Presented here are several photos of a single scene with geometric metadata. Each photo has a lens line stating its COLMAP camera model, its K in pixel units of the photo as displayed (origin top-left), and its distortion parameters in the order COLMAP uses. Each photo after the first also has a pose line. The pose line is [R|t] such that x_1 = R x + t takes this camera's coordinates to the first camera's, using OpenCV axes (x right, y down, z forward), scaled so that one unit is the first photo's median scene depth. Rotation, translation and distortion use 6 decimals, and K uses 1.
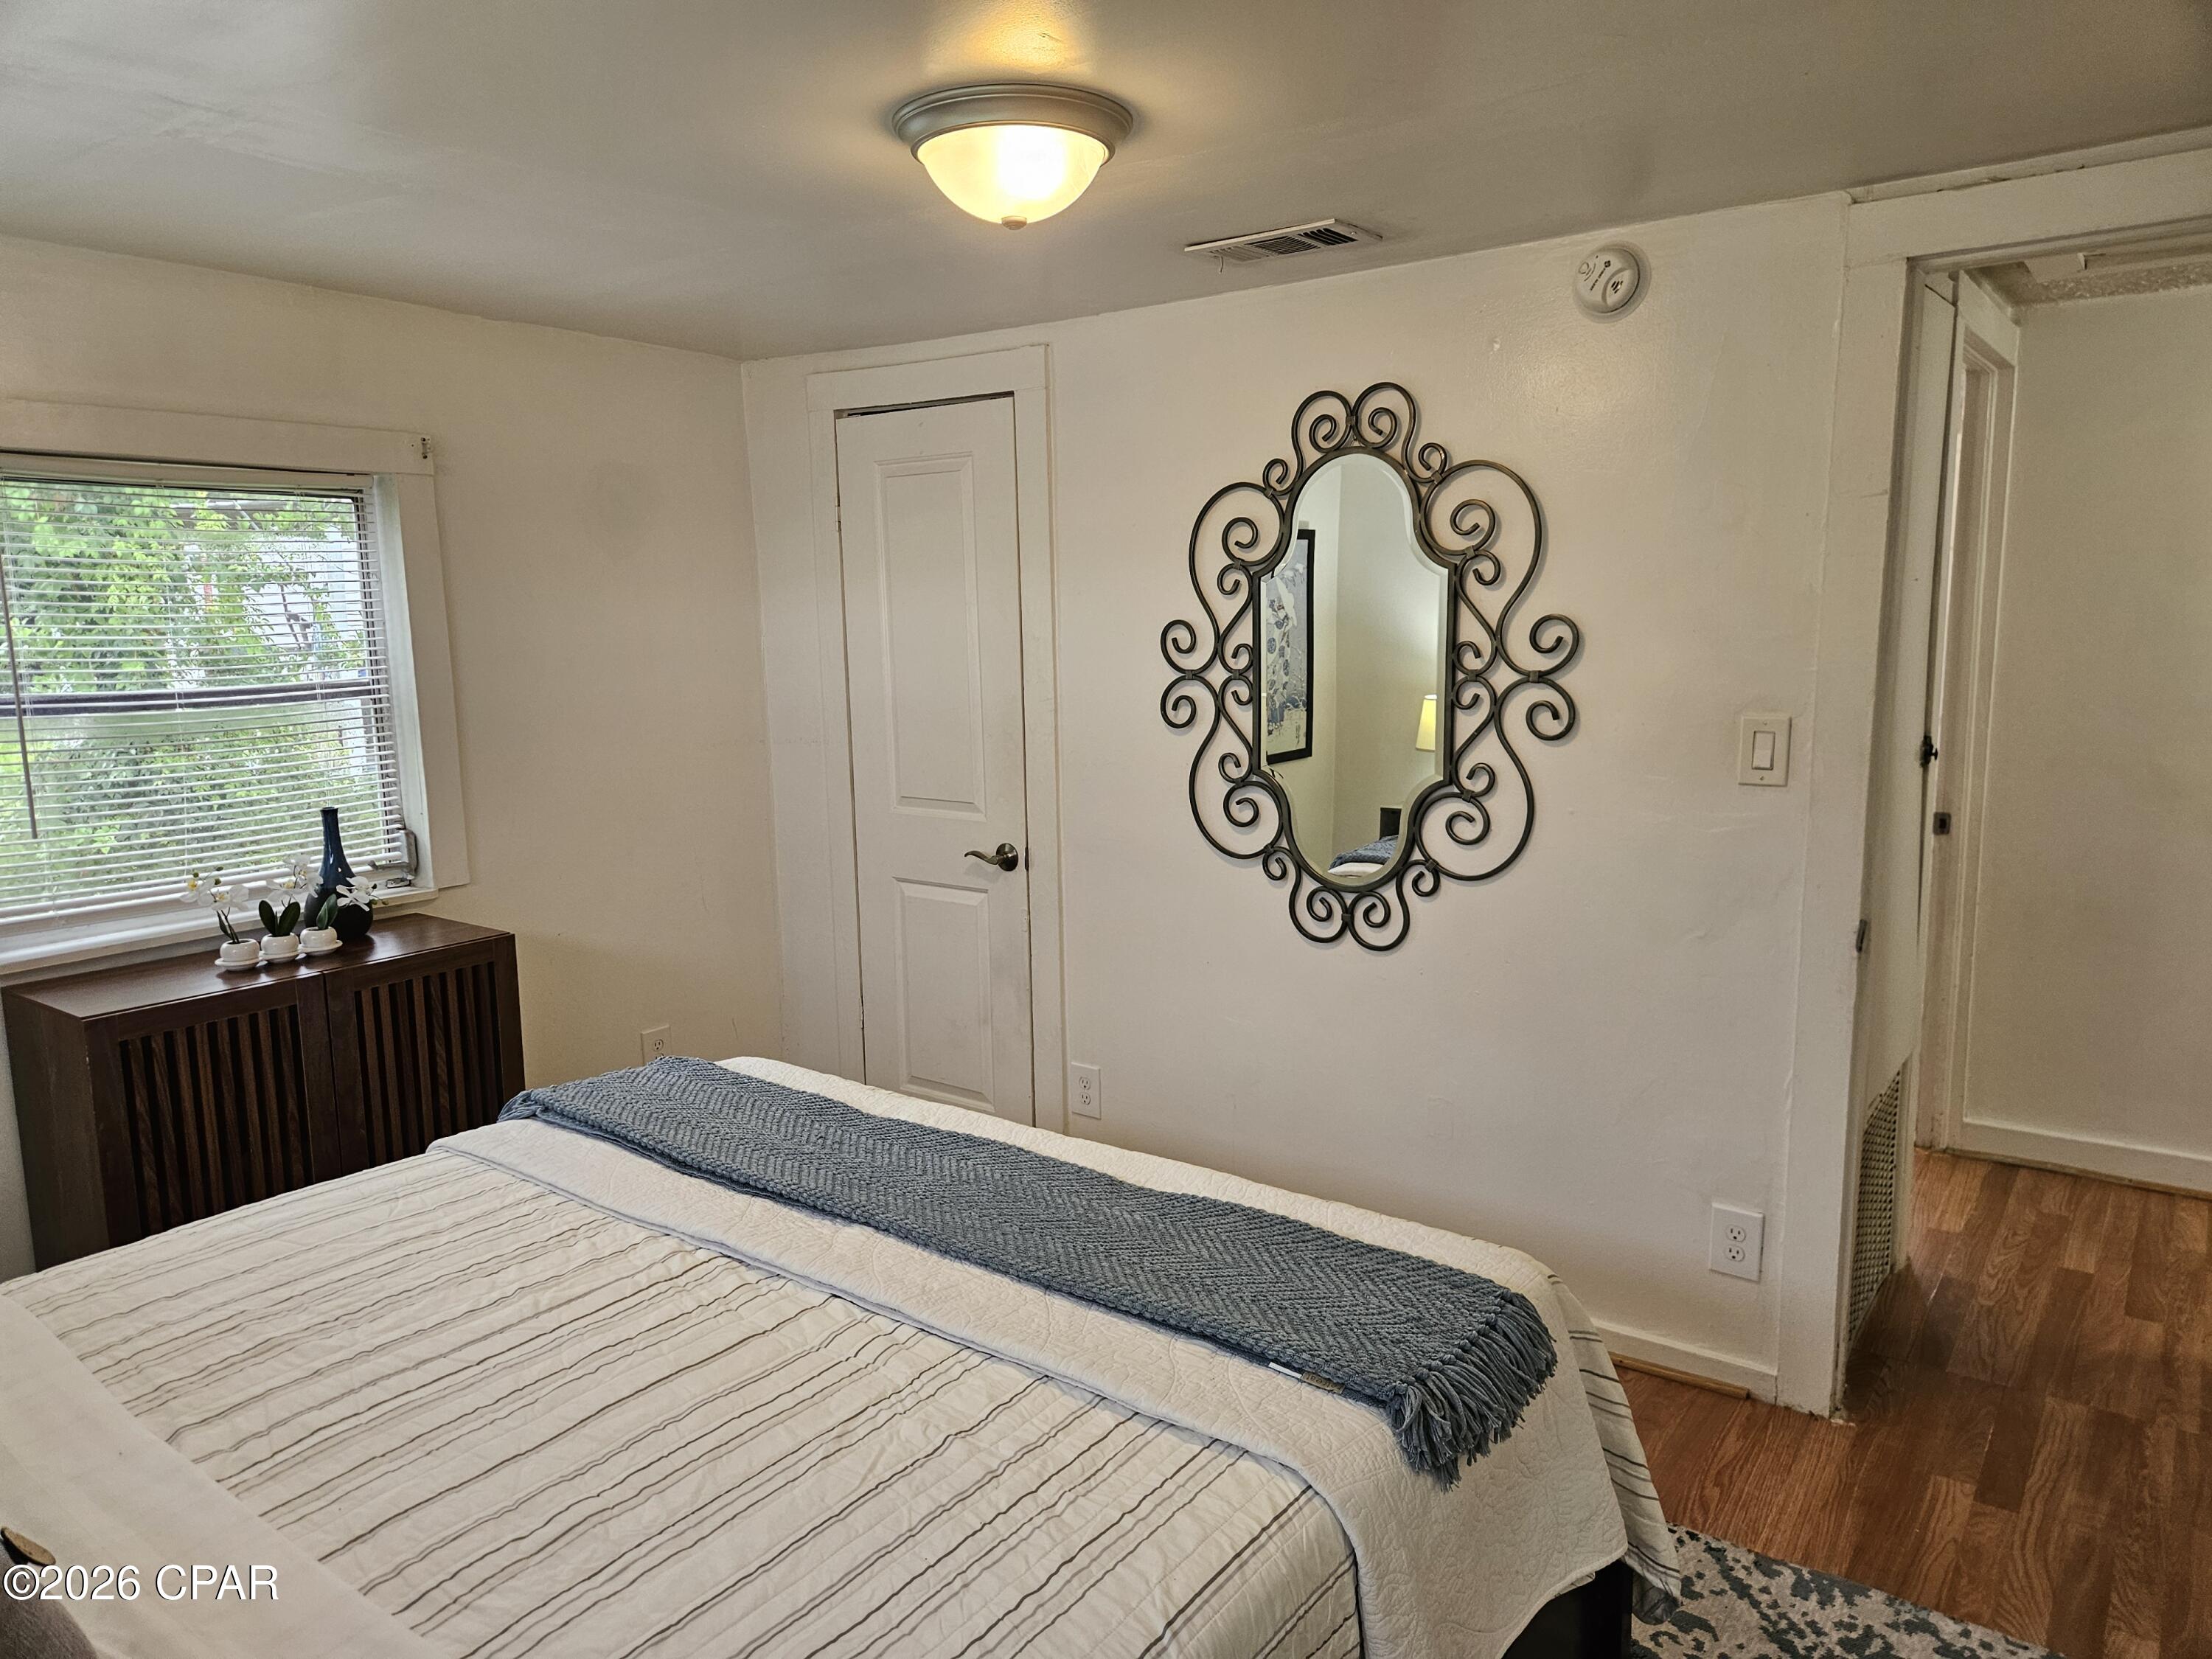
lens RADIAL K [[1477.2, 0, 1108.4], [0, 1477.2, 825.6], [0, 0, 1]] dist [0.055529, -0.014769]
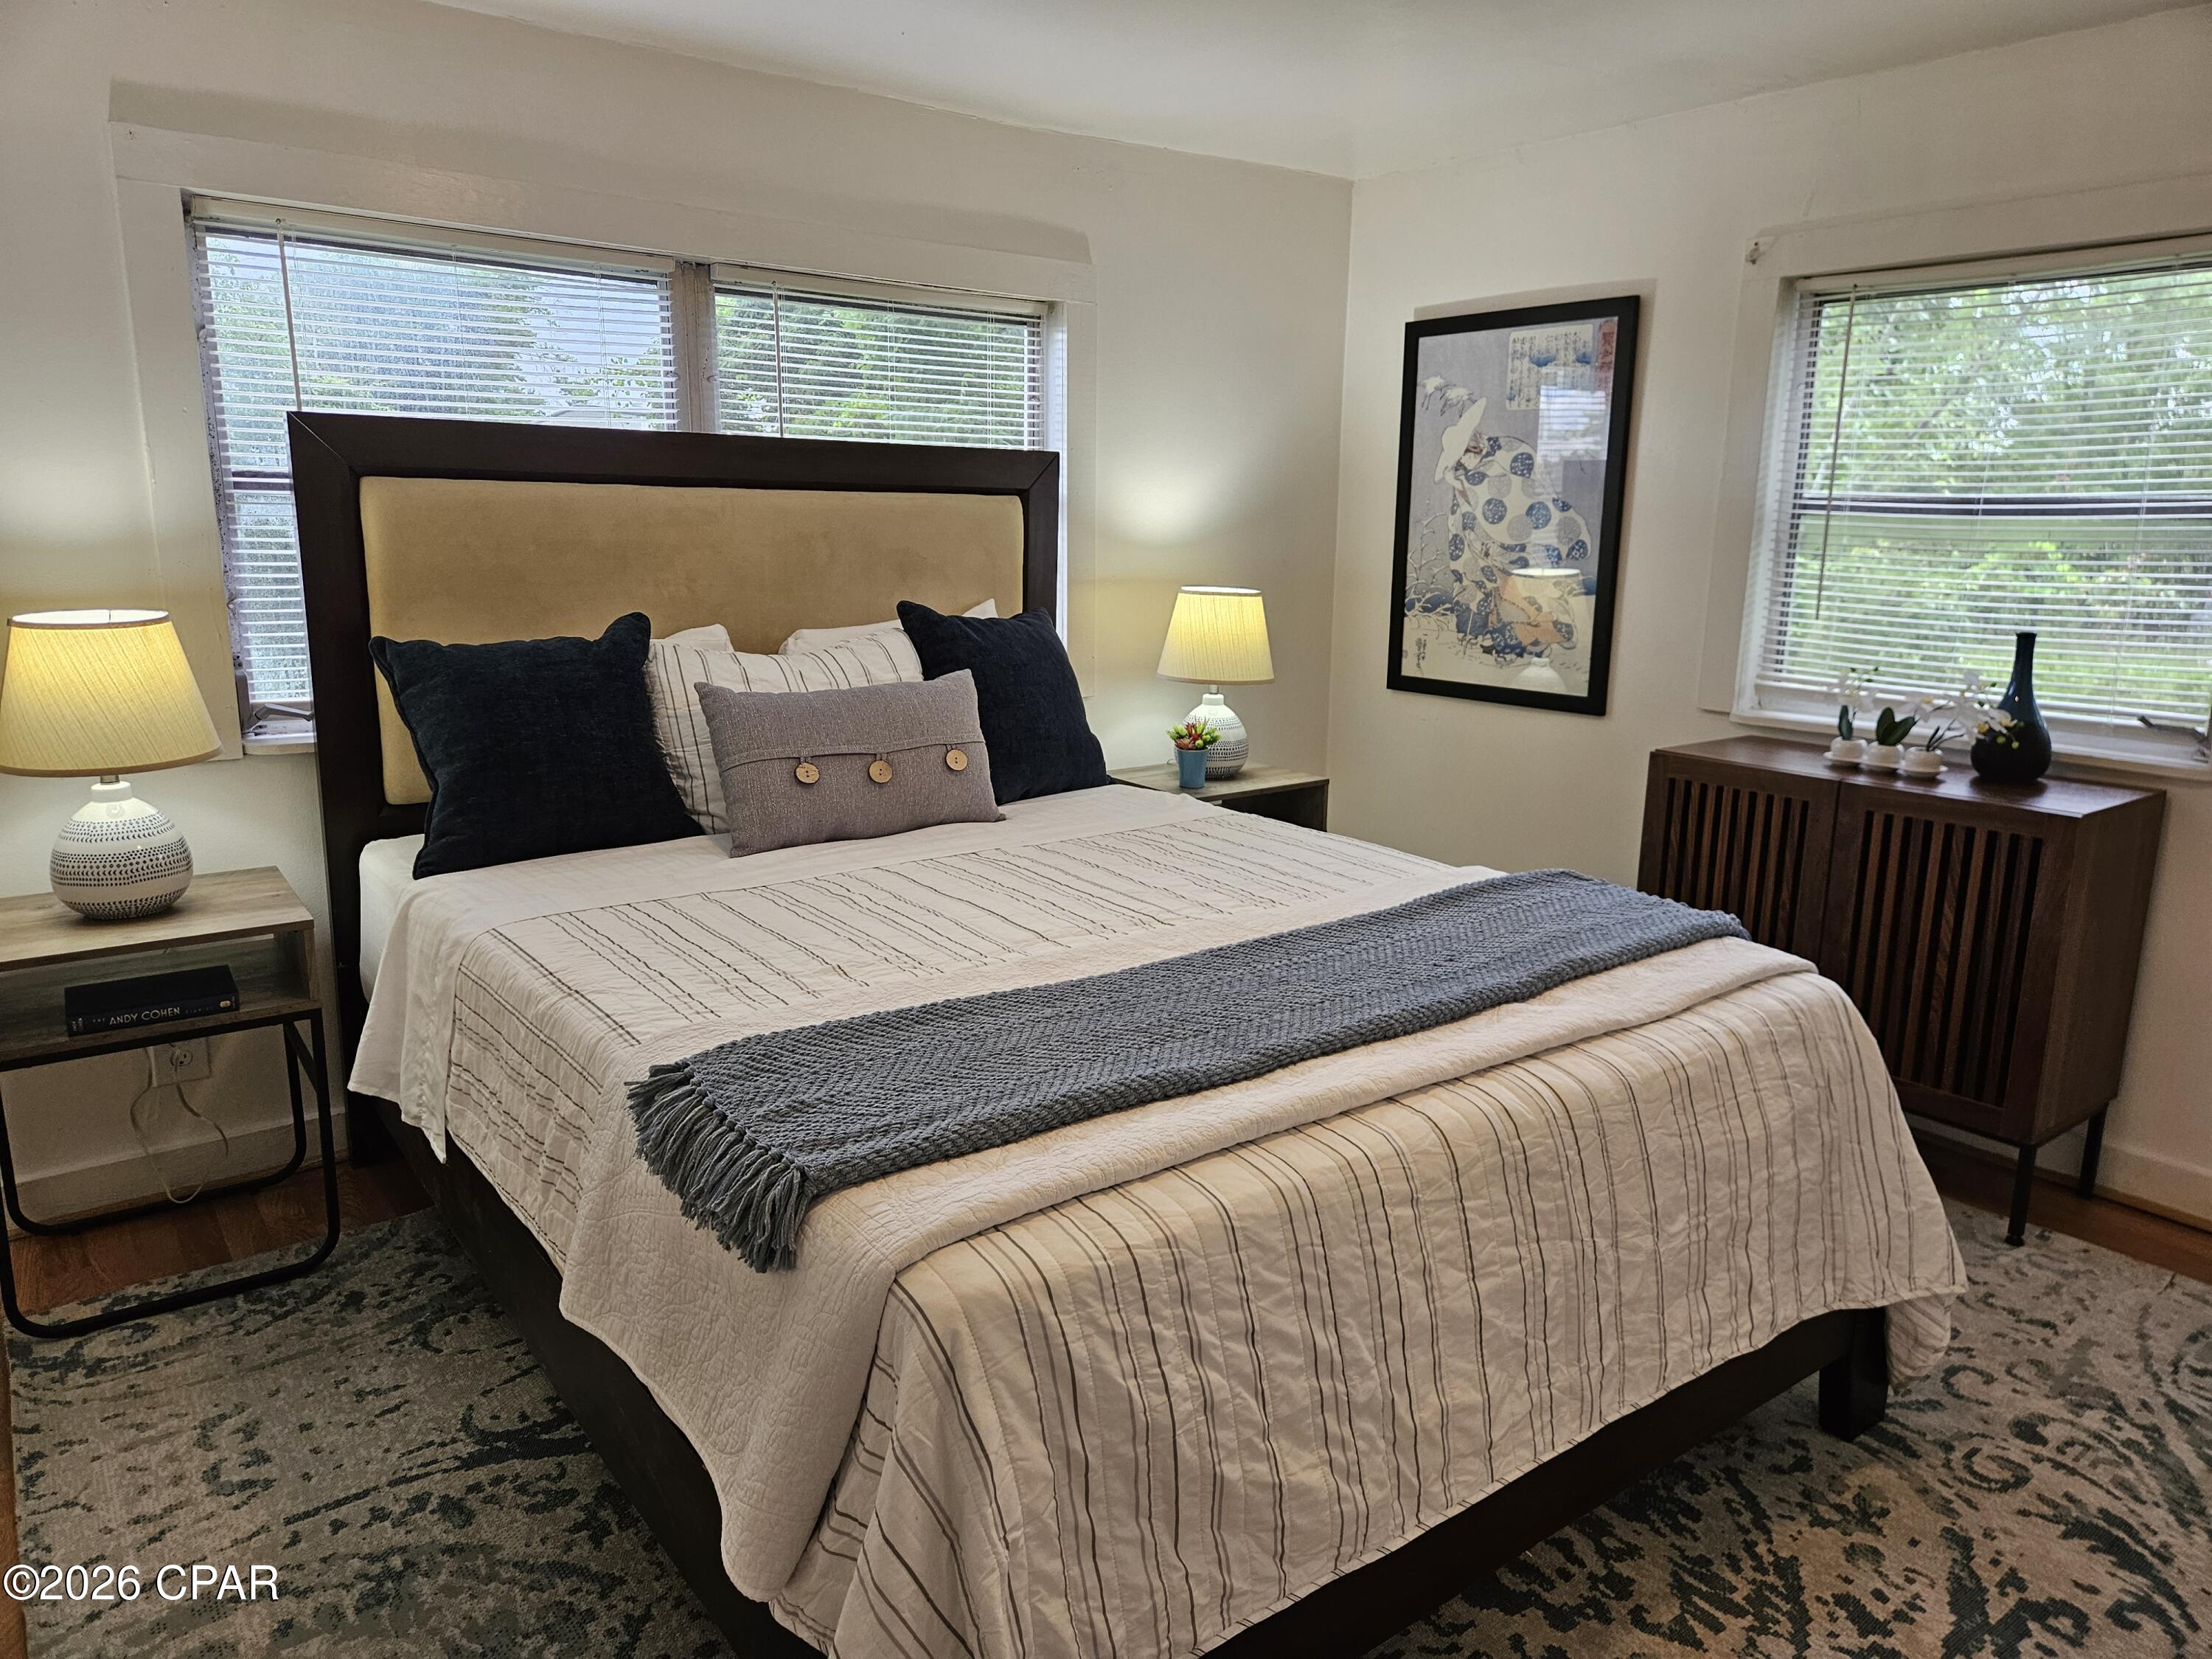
lens RADIAL K [[1477.2, 0, 1106.7], [0, 1477.2, 829.2], [0, 0, 1]] dist [0.055529, -0.014769]
pose [[-0.277966, 0.211869, -0.936935, 0.565247], [-0.149404, 0.953968, 0.260045, -0.056222], [0.948901, 0.212266, -0.233517, 0.797530]]
